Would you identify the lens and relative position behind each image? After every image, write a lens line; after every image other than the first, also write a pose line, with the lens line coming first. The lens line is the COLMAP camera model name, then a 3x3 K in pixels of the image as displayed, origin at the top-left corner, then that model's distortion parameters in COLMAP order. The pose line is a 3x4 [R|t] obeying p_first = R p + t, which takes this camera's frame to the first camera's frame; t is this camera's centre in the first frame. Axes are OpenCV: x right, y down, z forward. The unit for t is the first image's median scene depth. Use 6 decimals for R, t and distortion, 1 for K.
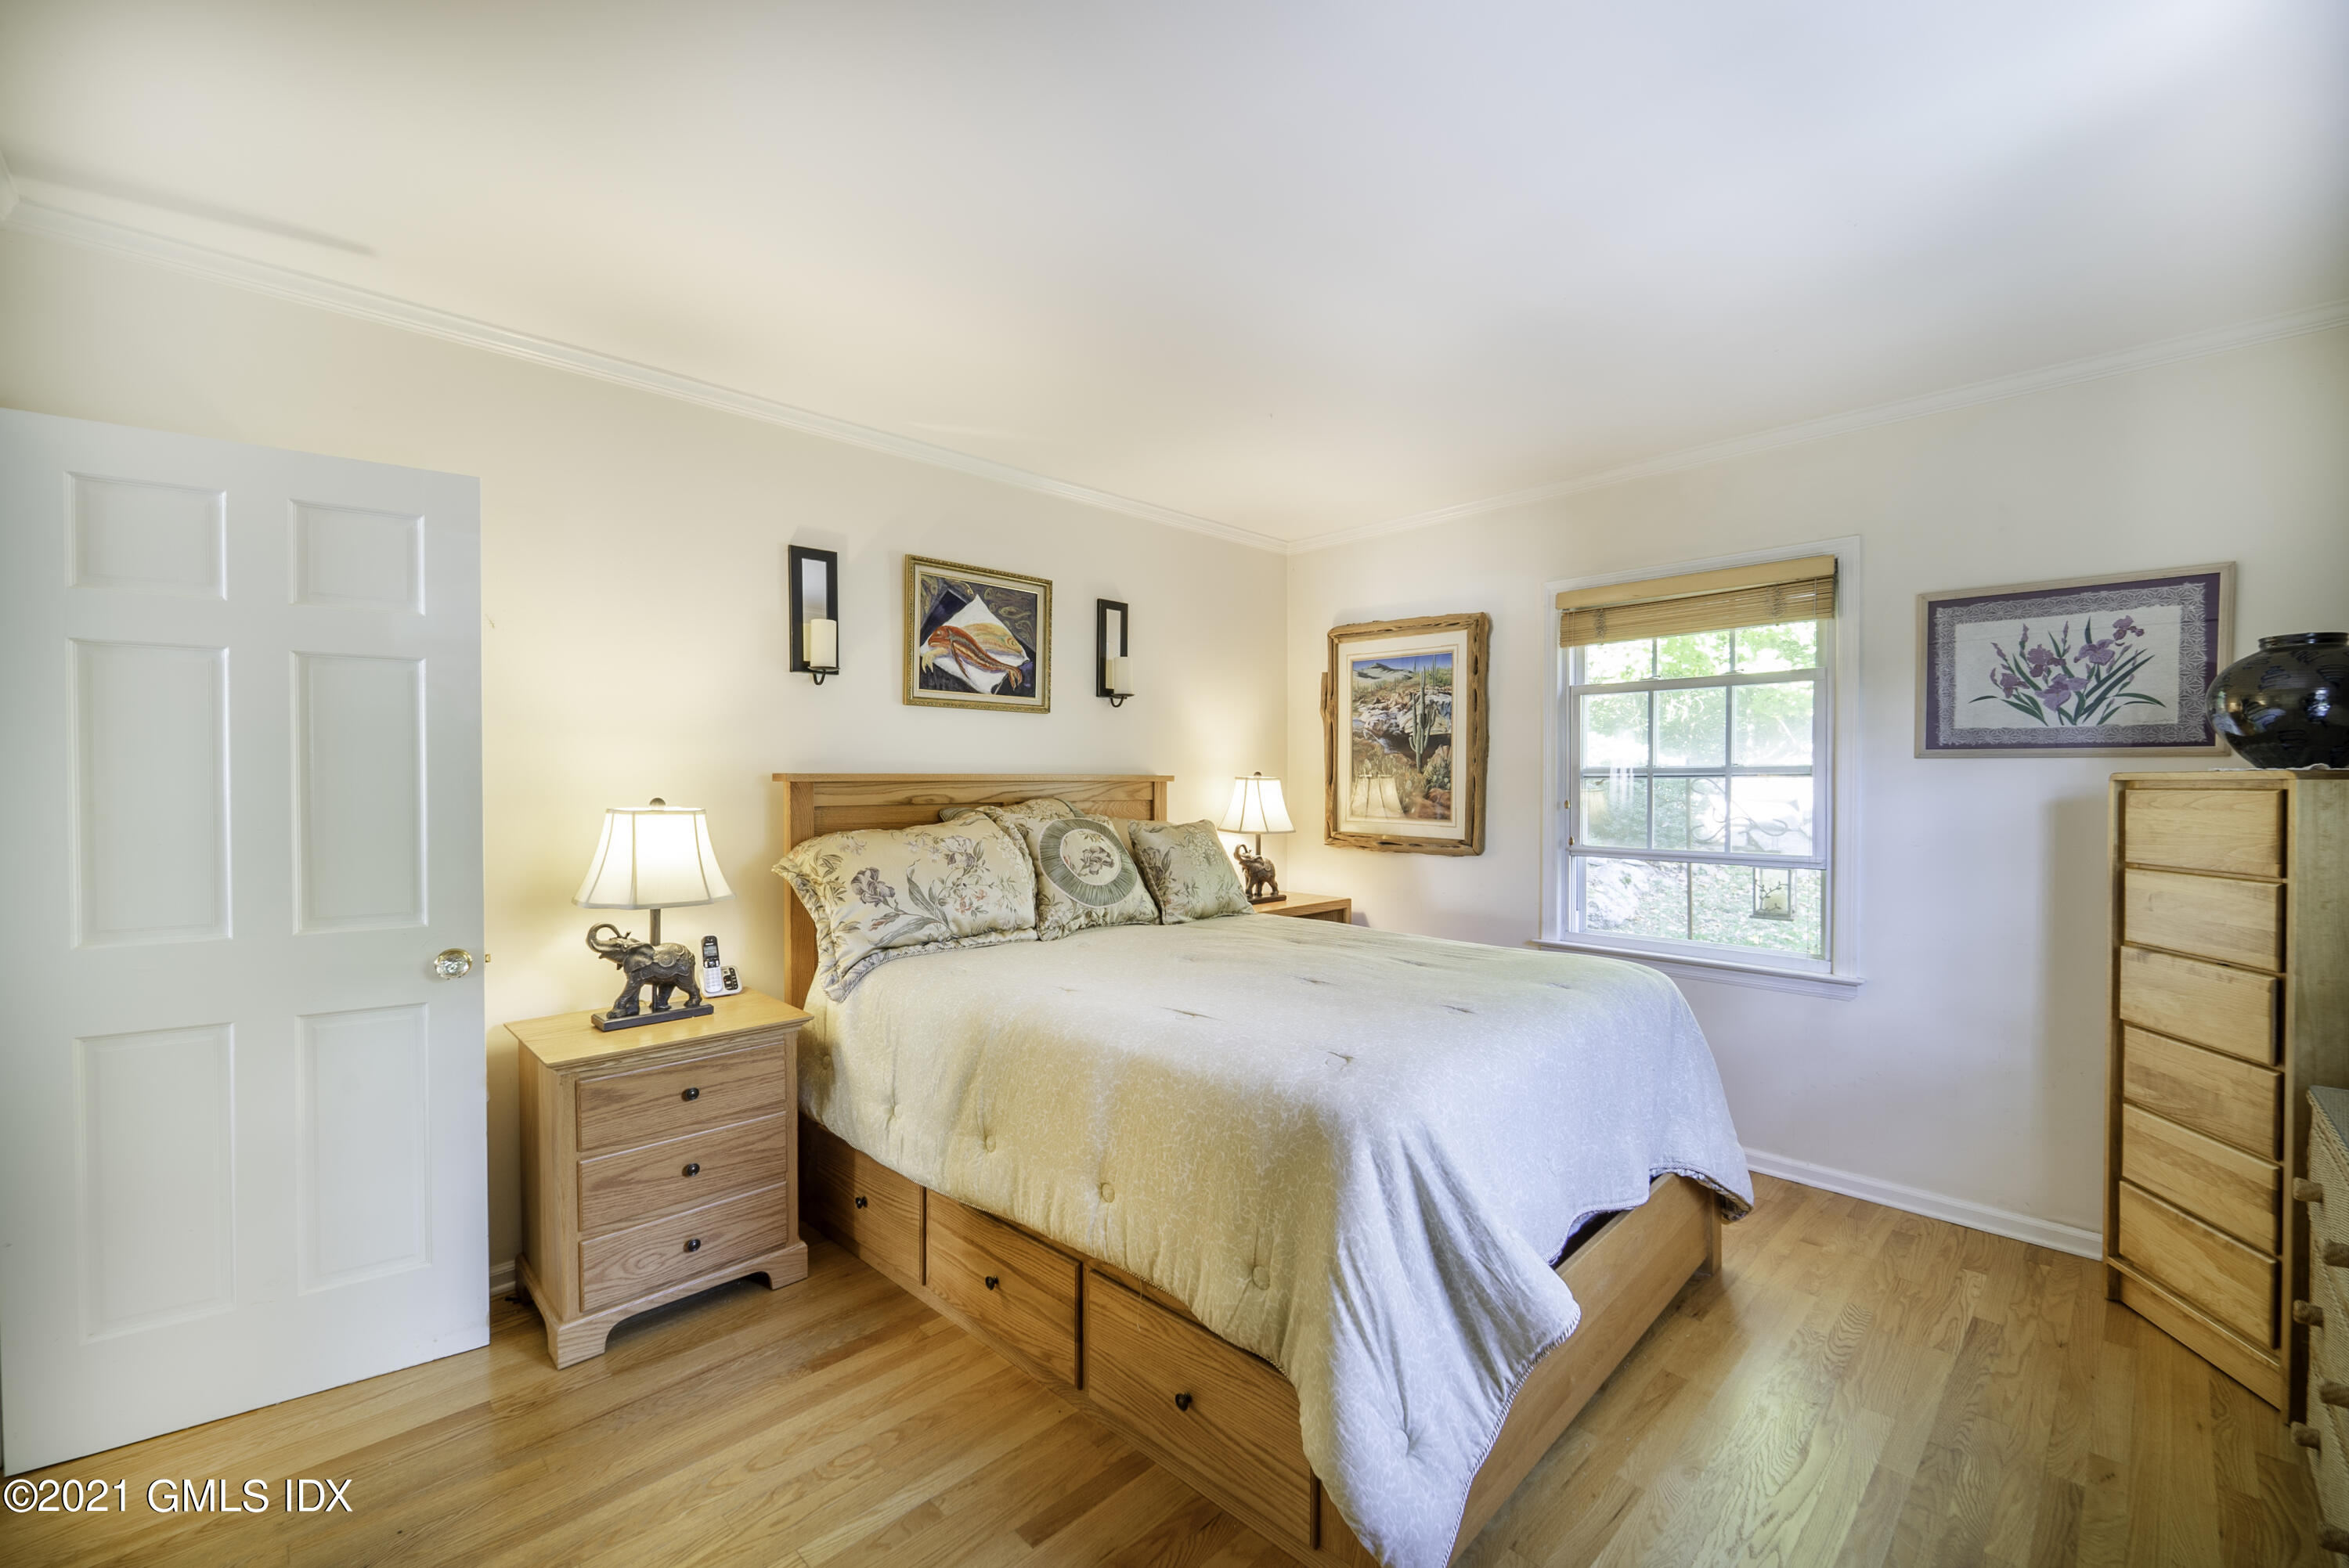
lens RADIAL K [[938.5, 0, 1174.9], [0, 938.5, 792.5], [0, 0, 1]] dist [0.000069, -0.000090]
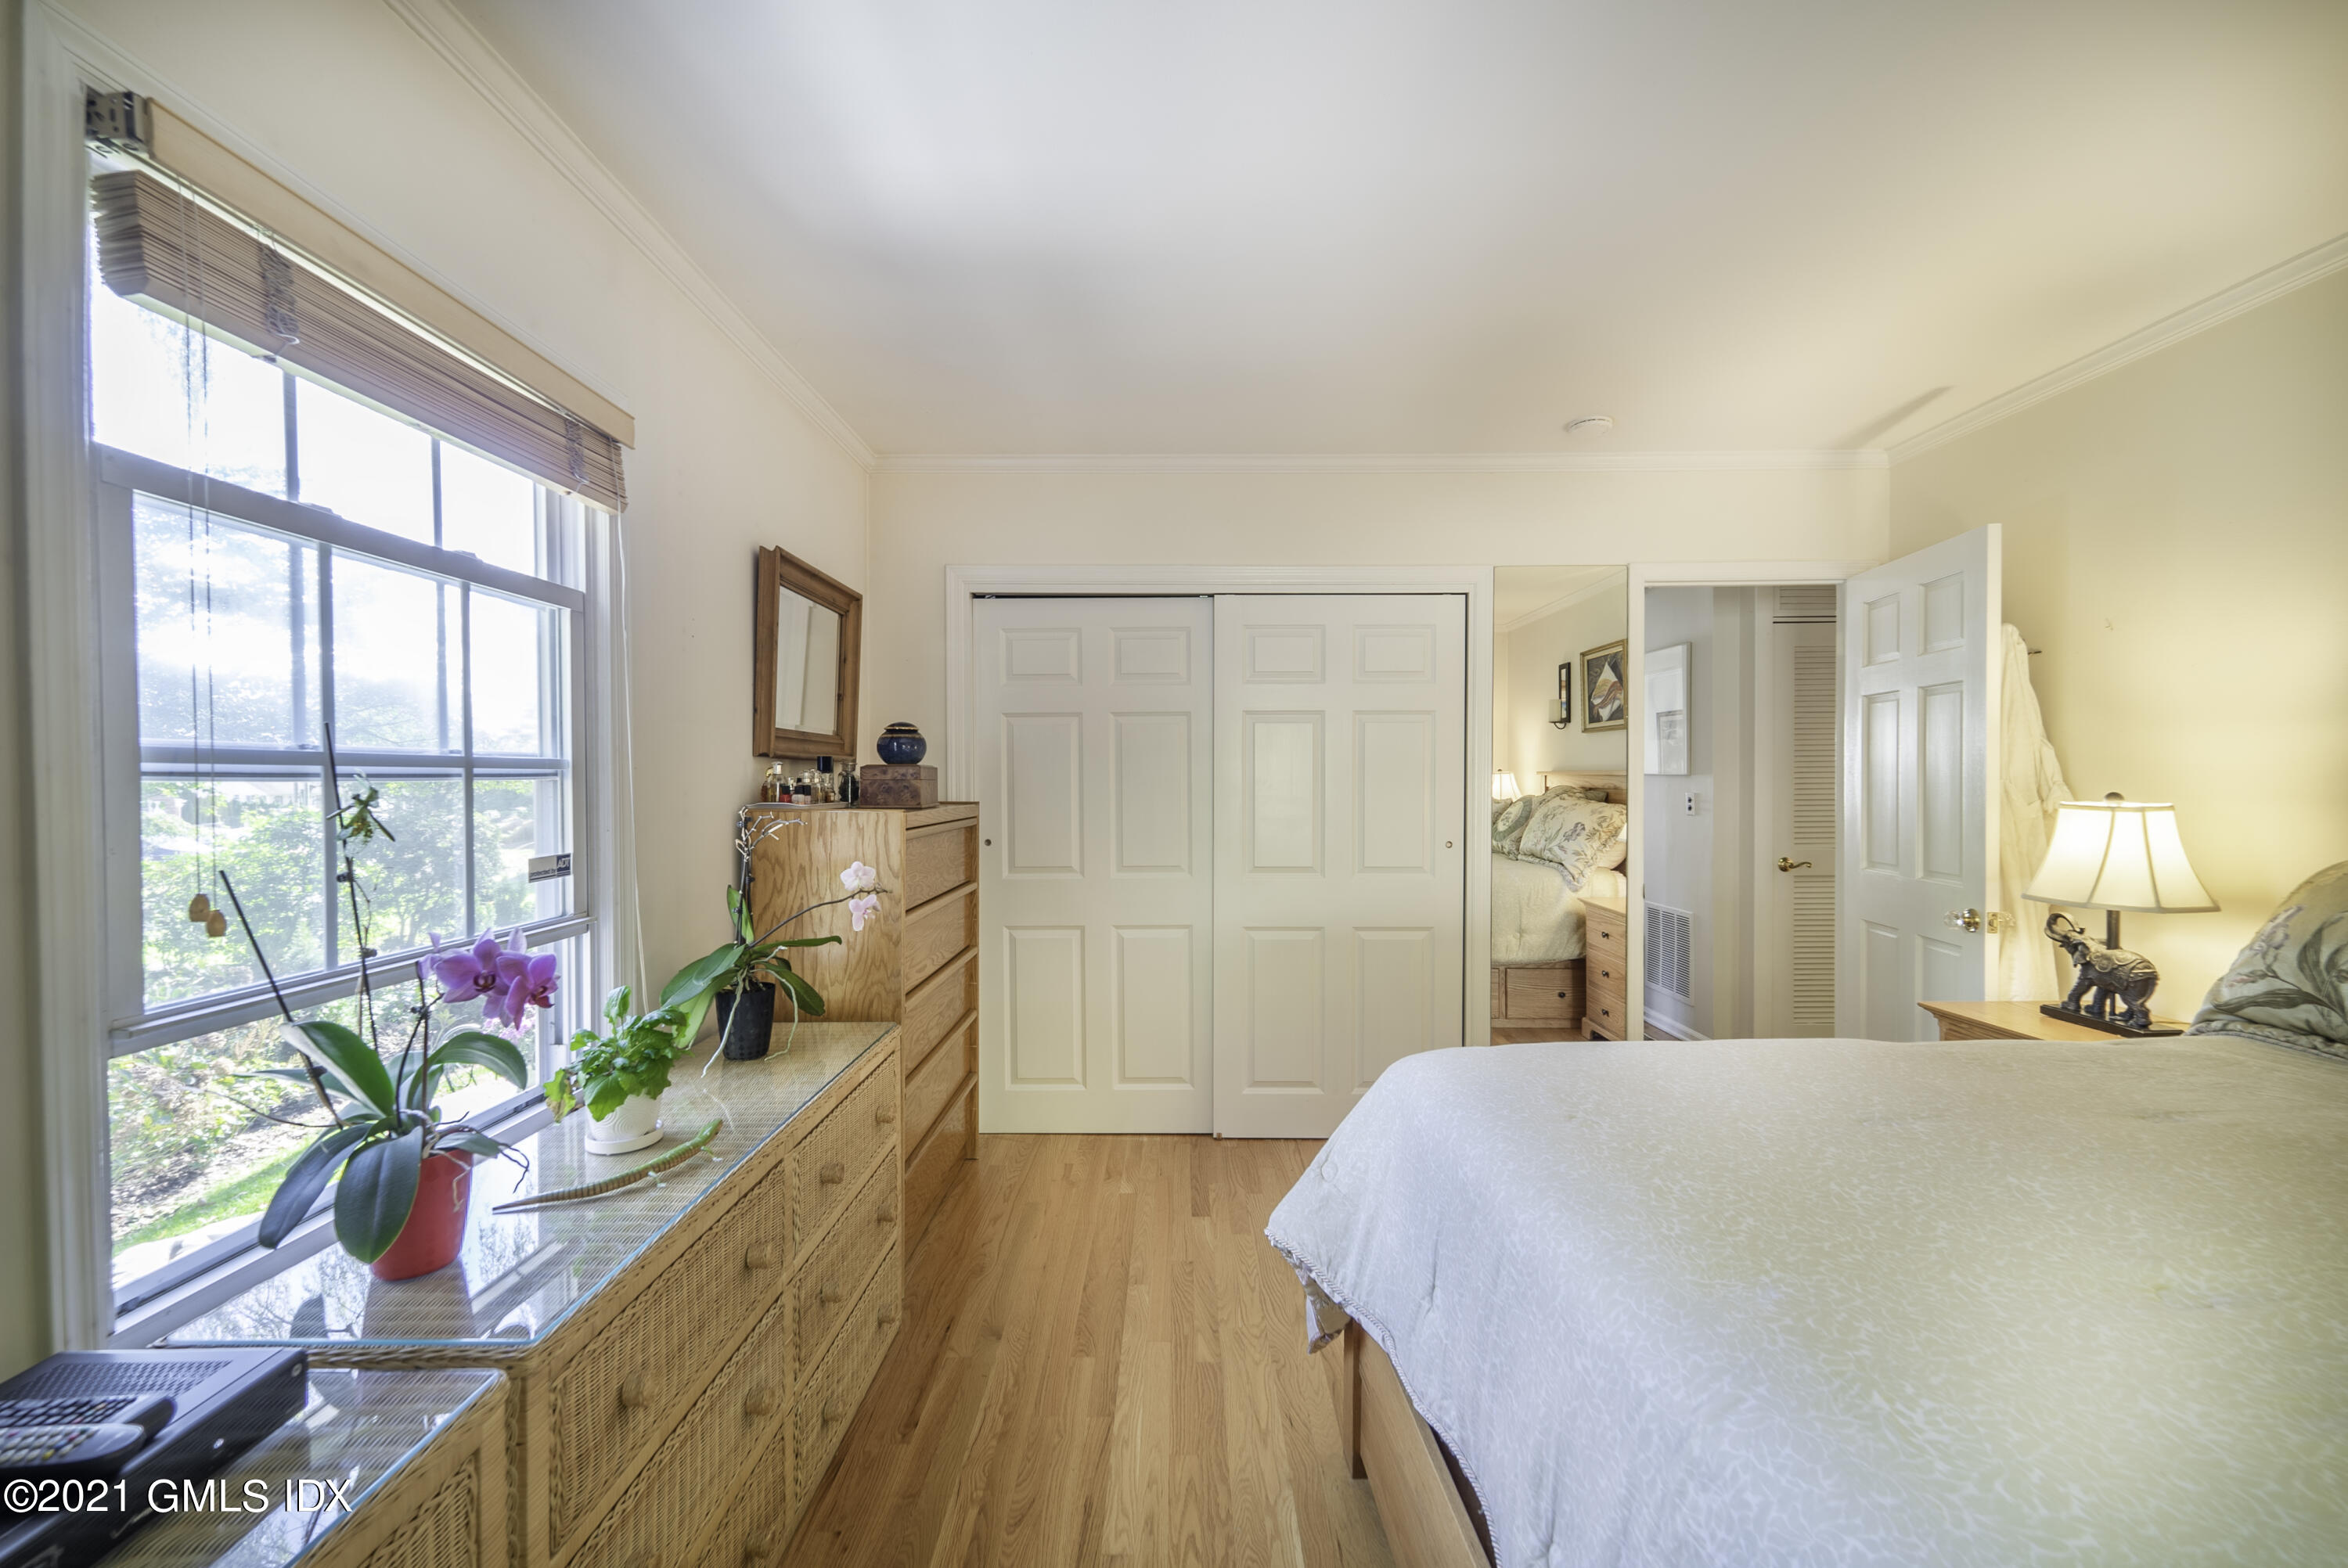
lens RADIAL K [[938.1, 0, 1174.4], [0, 938.1, 792.4], [0, 0, 1]] dist [0.000069, -0.000090]
pose [[-0.692977, 0.018731, -0.720716, 0.783845], [0.004549, 0.999756, 0.021609, -0.019742], [0.720945, 0.011696, -0.692893, 0.987281]]
